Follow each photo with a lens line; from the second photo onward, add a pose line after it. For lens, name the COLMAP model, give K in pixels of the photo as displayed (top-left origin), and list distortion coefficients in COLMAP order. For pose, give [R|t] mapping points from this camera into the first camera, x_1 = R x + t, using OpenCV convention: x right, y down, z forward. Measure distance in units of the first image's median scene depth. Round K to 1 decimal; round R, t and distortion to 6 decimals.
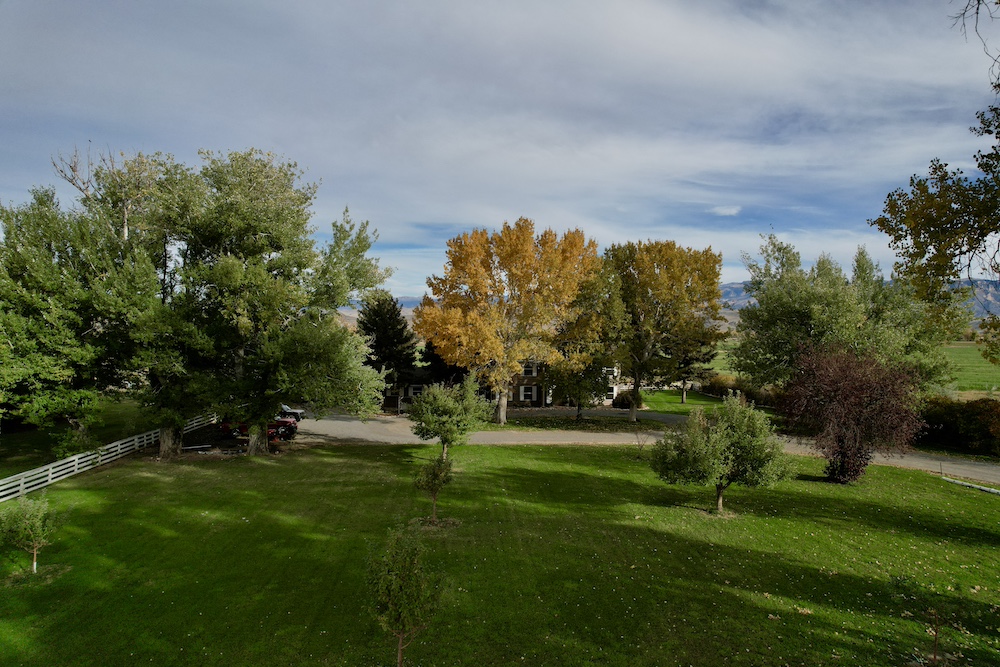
lens RADIAL K [[639.3, 0, 506.6], [0, 639.3, 329.6], [0, 0, 1]] dist [-0.091475, 0.082211]
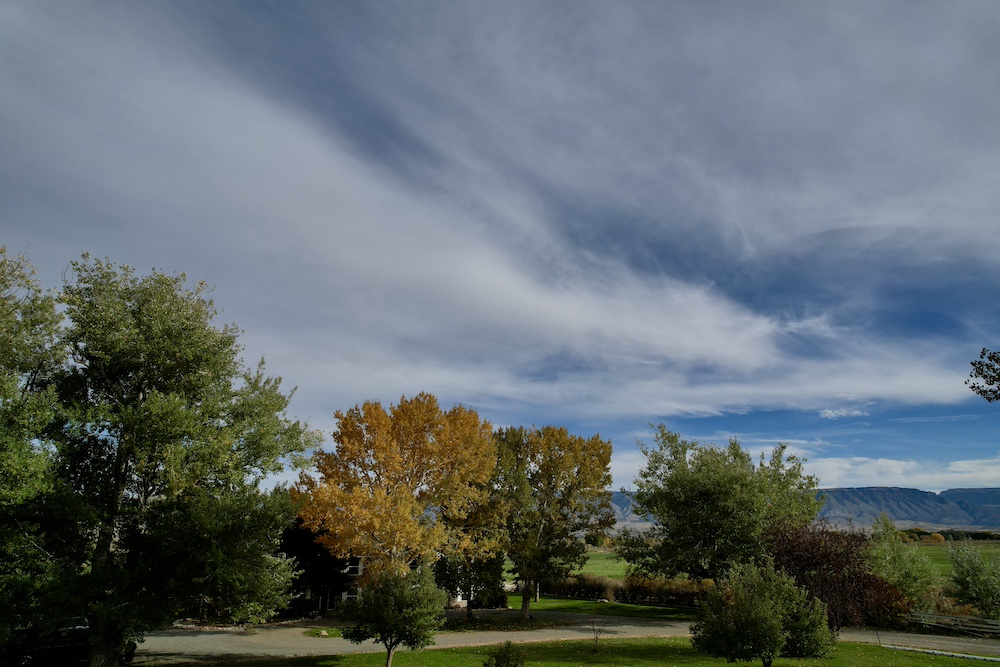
lens RADIAL K [[639.3, 0, 506.6], [0, 639.3, 329.6], [0, 0, 1]] dist [-0.091475, 0.082211]
pose [[0.918603, 0.117642, 0.377265, -0.252956], [0.006363, 0.950136, -0.311772, 0.034302], [-0.395131, 0.288795, 0.872049, 0.106835]]
